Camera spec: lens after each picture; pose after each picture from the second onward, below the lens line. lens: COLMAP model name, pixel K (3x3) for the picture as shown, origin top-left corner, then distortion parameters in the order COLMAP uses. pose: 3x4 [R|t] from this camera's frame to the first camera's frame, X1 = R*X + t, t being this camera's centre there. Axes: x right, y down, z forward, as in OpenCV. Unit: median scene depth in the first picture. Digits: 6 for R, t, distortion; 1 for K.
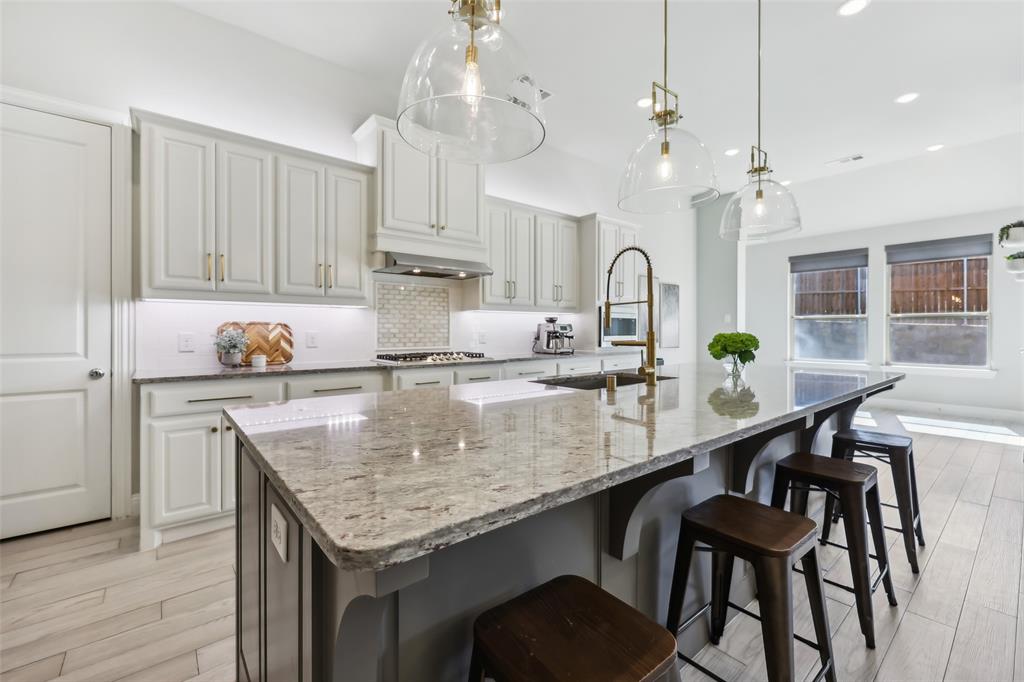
lens RADIAL K [[434.7, 0, 519.8], [0, 434.7, 334.8], [0, 0, 1]] dist [0.002869, 0.000029]
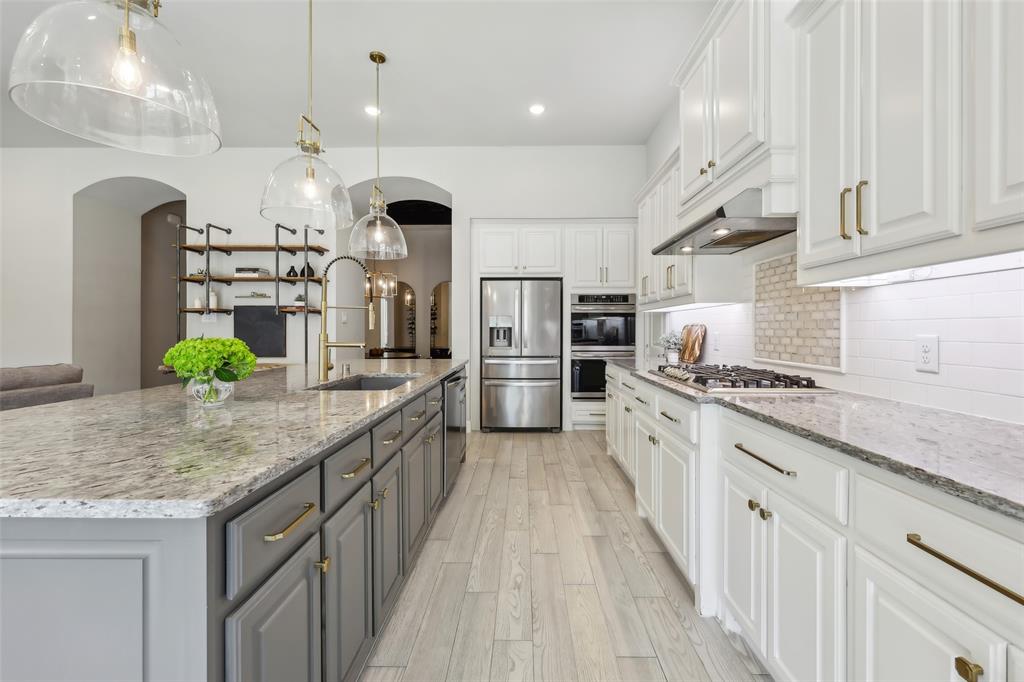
lens RADIAL K [[434.7, 0, 516.3], [0, 434.7, 331.1], [0, 0, 1]] dist [0.002869, 0.000029]
pose [[-0.660864, 0.001708, -0.750504, 0.451891], [-0.005840, 0.999955, 0.007418, -0.014967], [0.750483, 0.009285, -0.660825, 1.171285]]
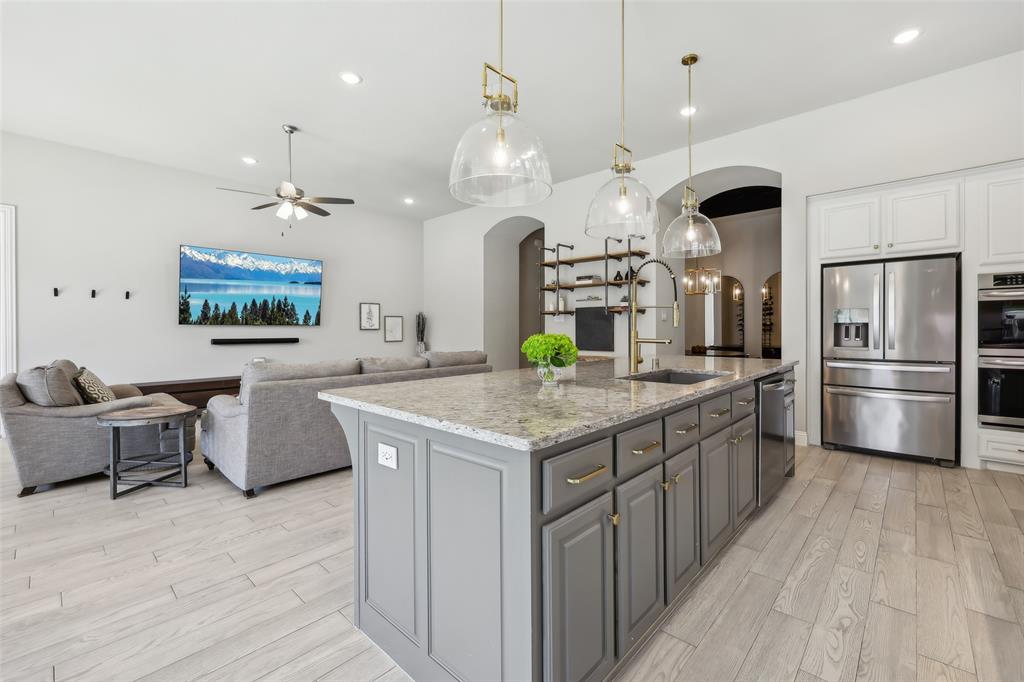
lens RADIAL K [[434.7, 0, 516.4], [0, 434.7, 328.5], [0, 0, 1]] dist [0.002869, 0.000029]
pose [[-0.992415, 0.005103, -0.122828, 0.442314], [0.004102, 0.999956, 0.008403, -0.015337], [0.122866, 0.007835, -0.992392, 1.226480]]
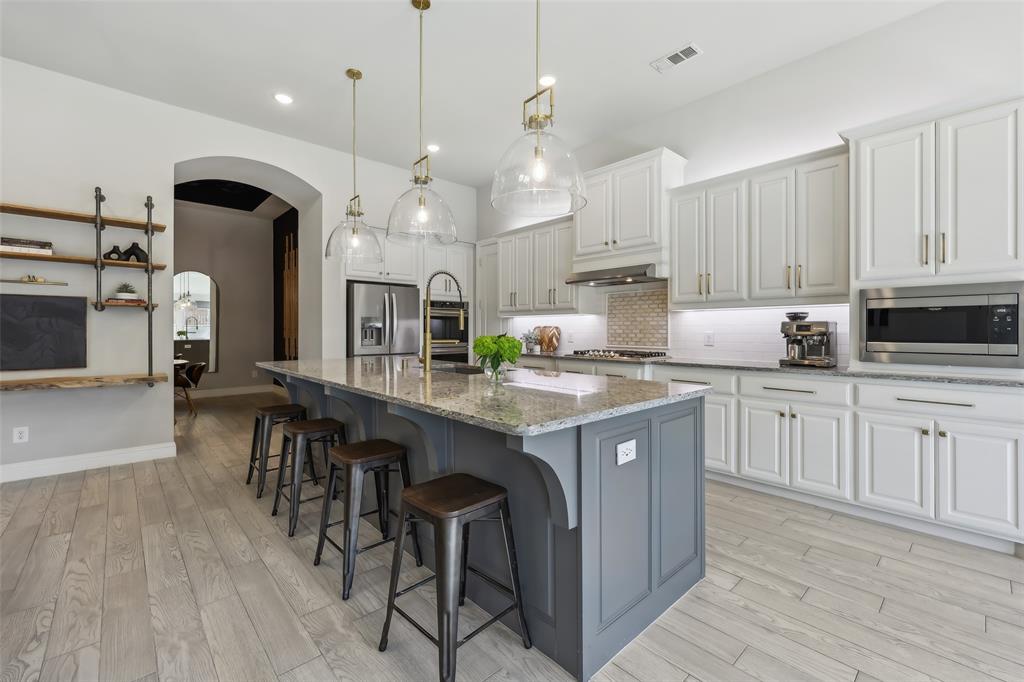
lens RADIAL K [[434.7, 0, 515.8], [0, 434.7, 330.1], [0, 0, 1]] dist [0.002869, 0.000029]
pose [[0.041512, -0.000317, -0.999138, 0.937221], [-0.006847, 0.999976, -0.000602, -0.010722], [0.999115, 0.006866, 0.041509, 0.675214]]
